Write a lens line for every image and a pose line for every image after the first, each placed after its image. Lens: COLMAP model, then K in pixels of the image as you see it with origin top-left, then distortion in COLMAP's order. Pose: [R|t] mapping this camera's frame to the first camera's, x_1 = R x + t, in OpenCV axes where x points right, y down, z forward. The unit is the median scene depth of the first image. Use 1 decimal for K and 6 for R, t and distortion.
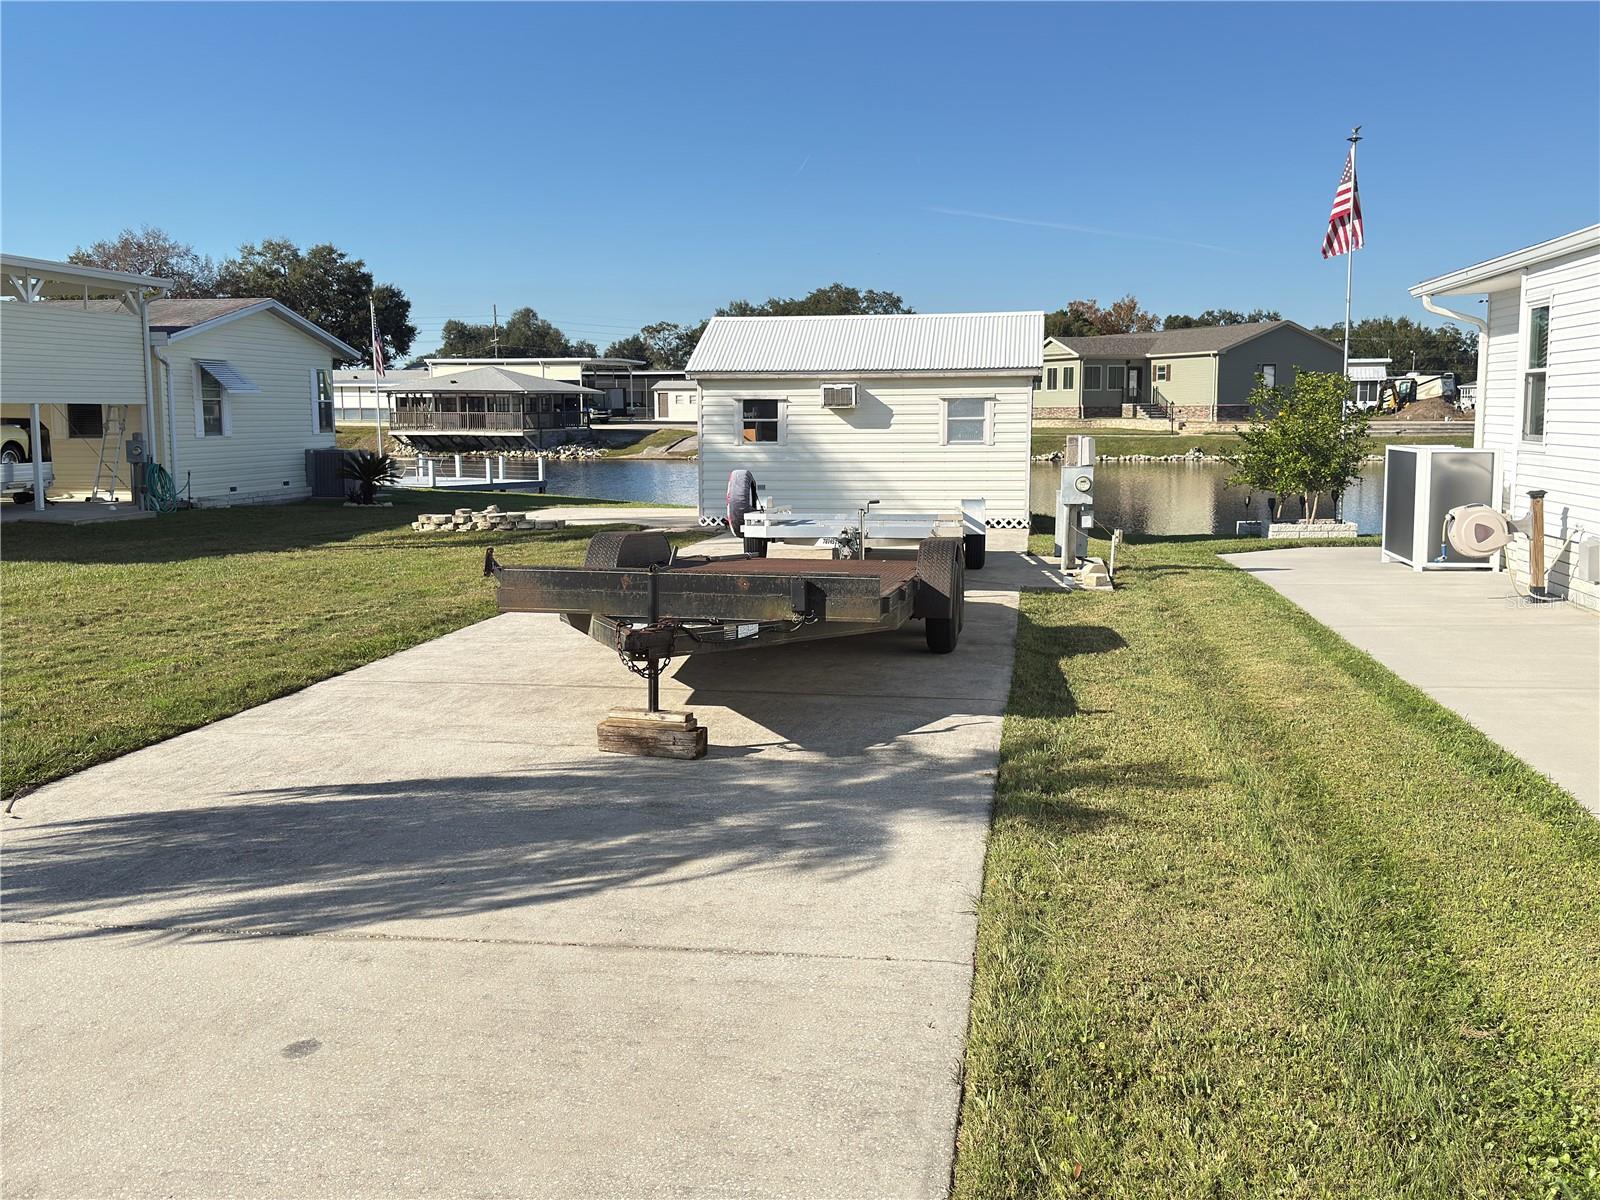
lens RADIAL K [[1544.6, 0, 800.0], [0, 1544.6, 600.0], [0, 0, 1]] dist [0.181266, -0.365416]
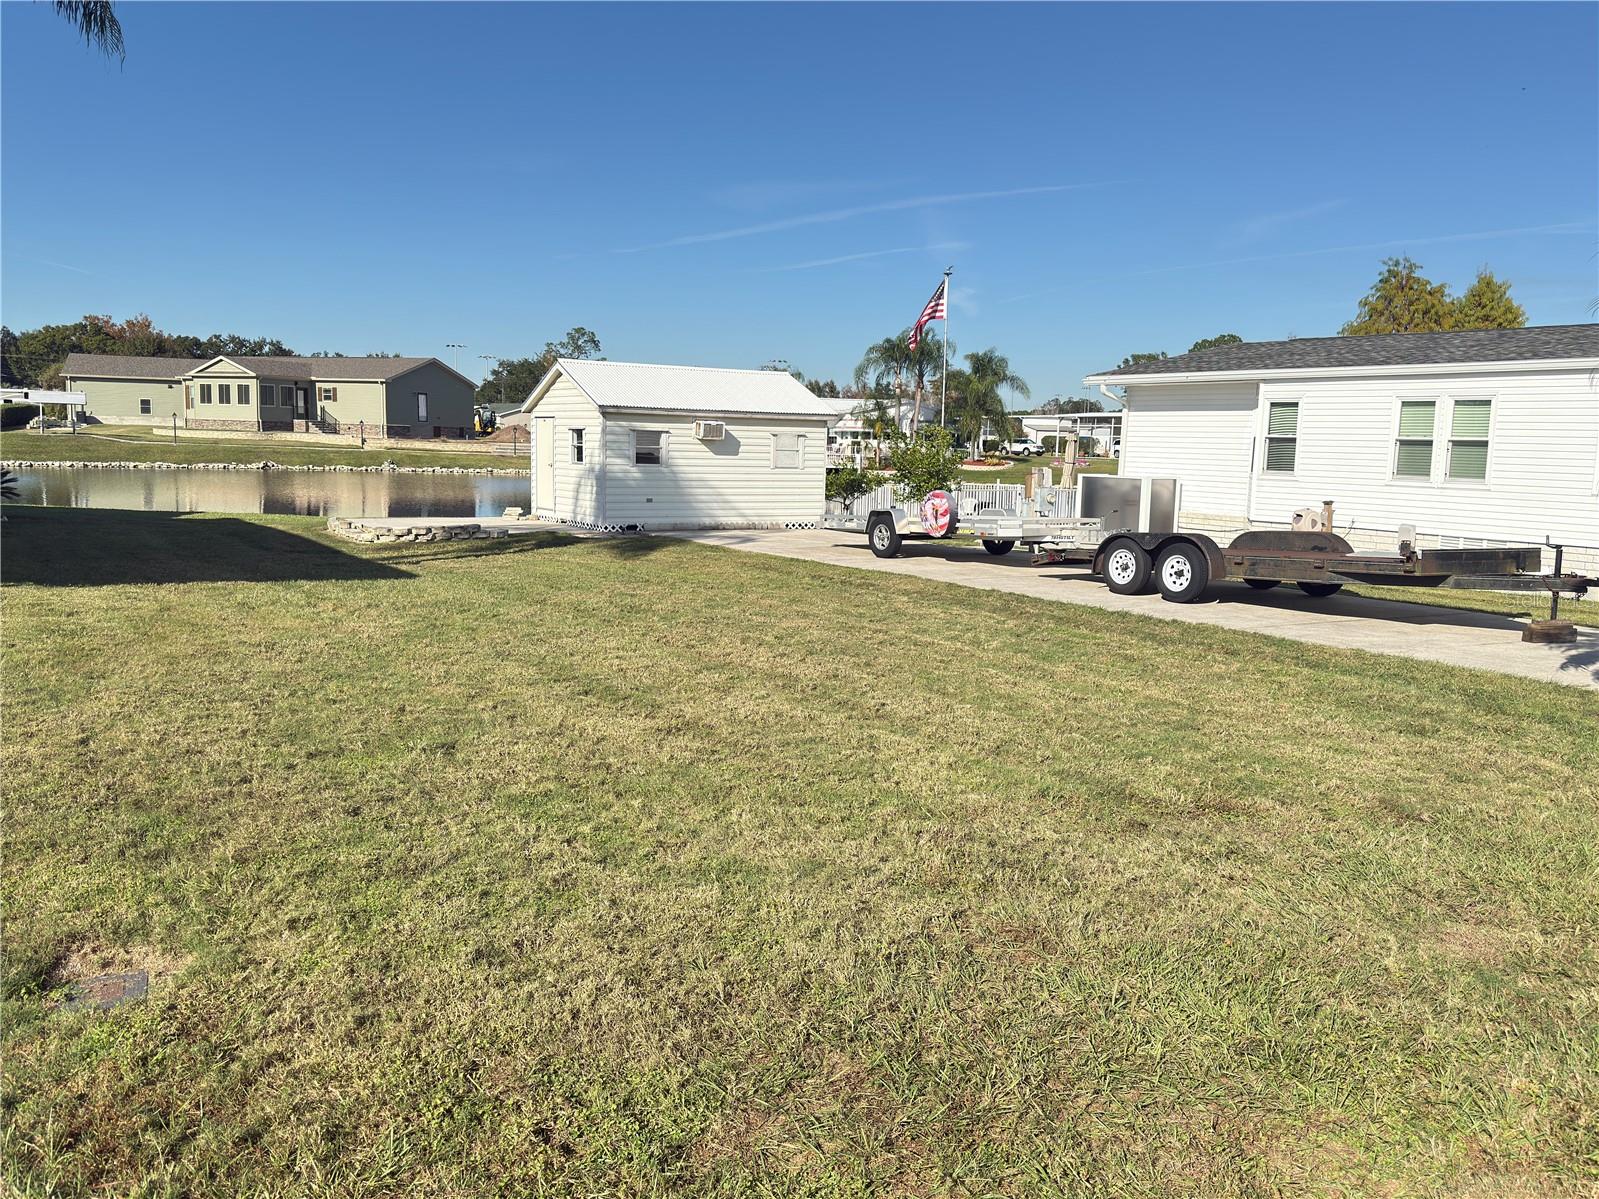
lens RADIAL K [[1310.2, 0, 799.5], [0, 1310.2, 599.5], [0, 0, 1]] dist [0.180919, -0.411974]
pose [[0.756956, -0.055814, 0.651078, -0.175832], [0.049880, 0.998374, 0.027595, -0.004395], [-0.651559, 0.011588, 0.758509, 0.031102]]
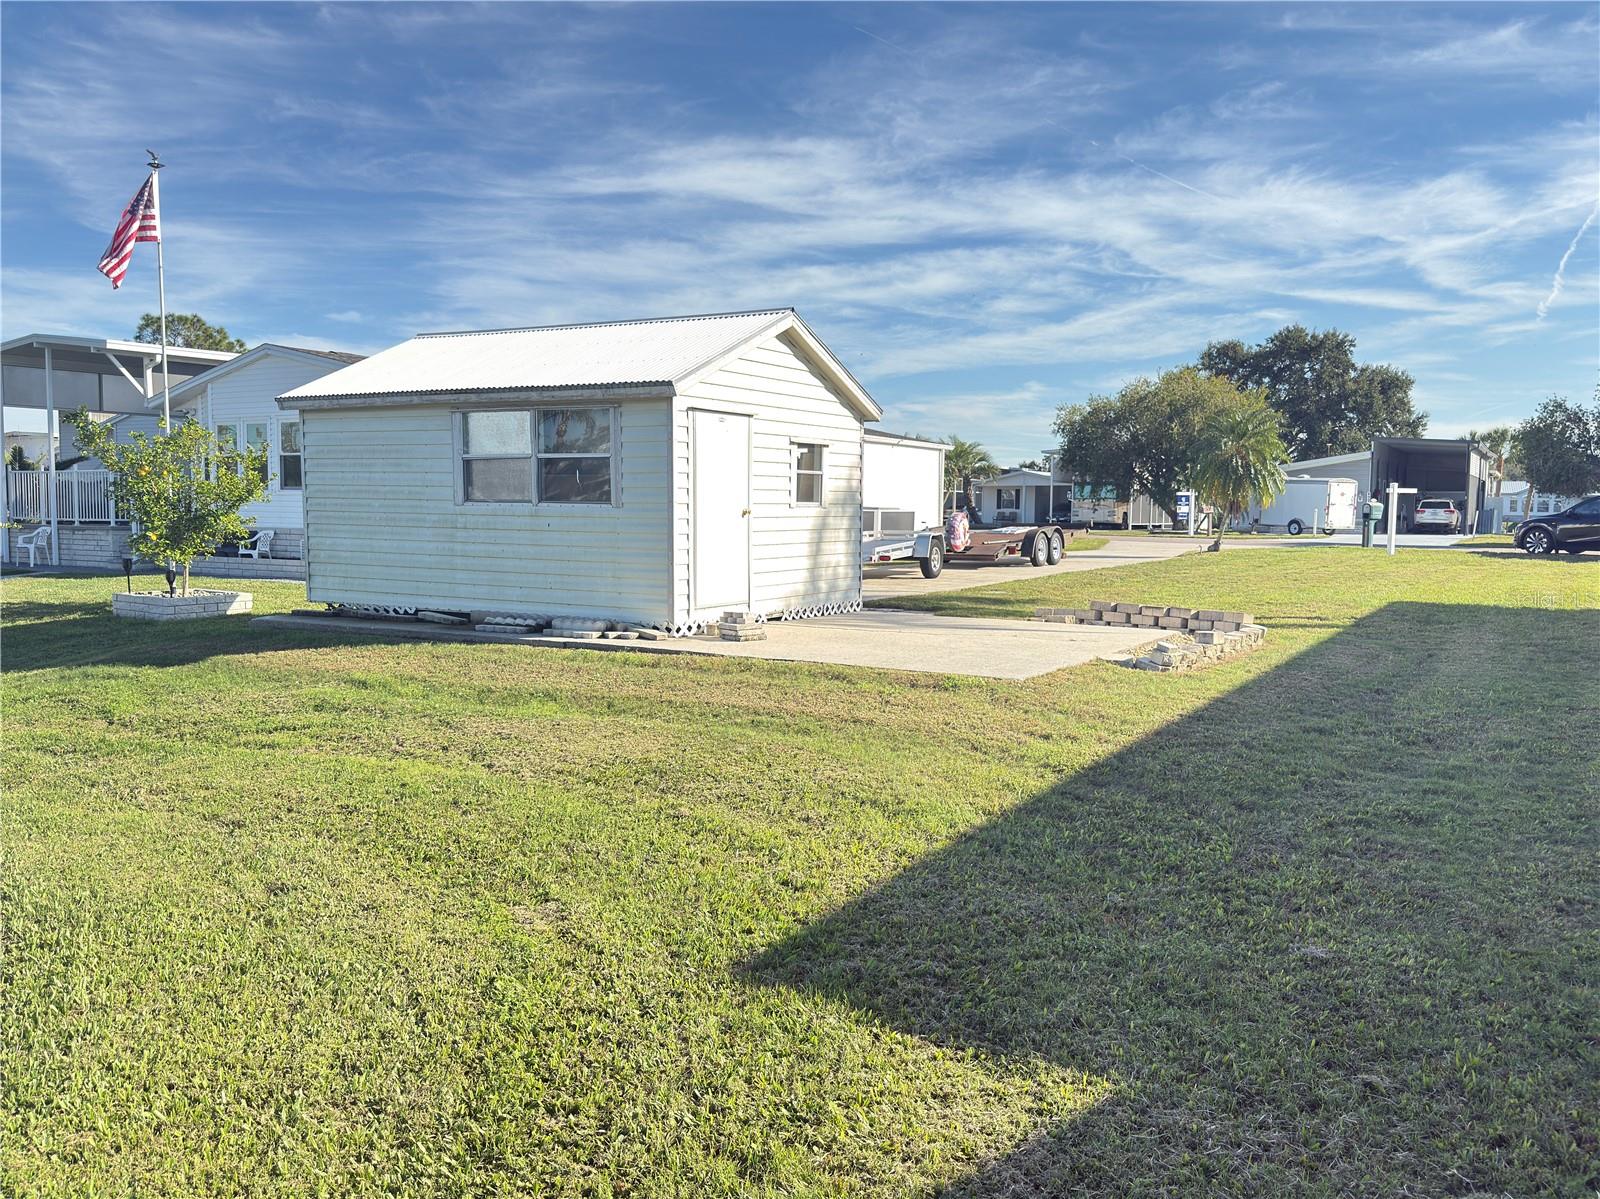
lens RADIAL K [[1265.7, 0, 811.8], [0, 1265.7, 607.5], [0, 0, 1]] dist [0.108723, -0.178516]
pose [[-0.929632, -0.034866, 0.366836, -0.076389], [0.039095, 0.980563, 0.192272, -0.048128], [-0.366410, 0.193083, -0.910199, 0.443269]]
